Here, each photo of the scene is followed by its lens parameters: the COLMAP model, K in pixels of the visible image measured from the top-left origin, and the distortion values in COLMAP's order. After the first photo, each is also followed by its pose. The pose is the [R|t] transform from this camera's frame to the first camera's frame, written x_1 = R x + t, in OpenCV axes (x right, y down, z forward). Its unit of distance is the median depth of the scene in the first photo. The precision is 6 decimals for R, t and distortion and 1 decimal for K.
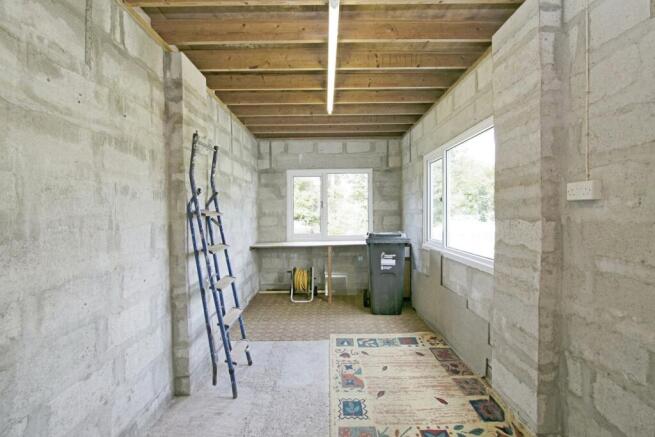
lens RADIAL K [[304.7, 0, 325.2], [0, 304.7, 211.1], [0, 0, 1]] dist [-0.000794, 0.000014]
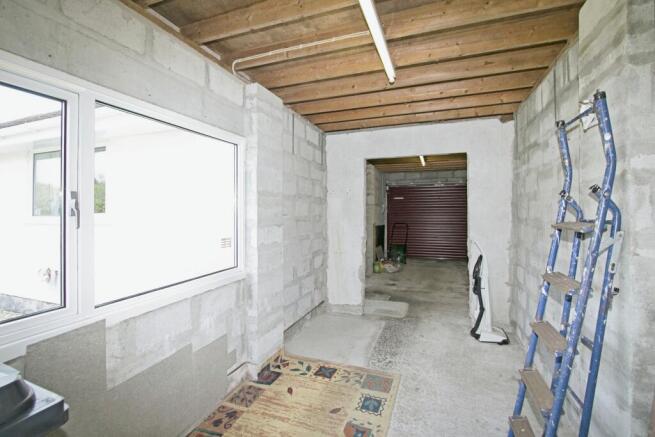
lens RADIAL K [[304.7, 0, 325.2], [0, 304.7, 211.1], [0, 0, 1]] dist [-0.000794, 0.000014]
pose [[-0.938228, 0.010578, 0.345856, -0.134239], [0.009774, 0.999944, -0.004069, -0.034607], [-0.345880, -0.000438, -0.938279, 2.013083]]
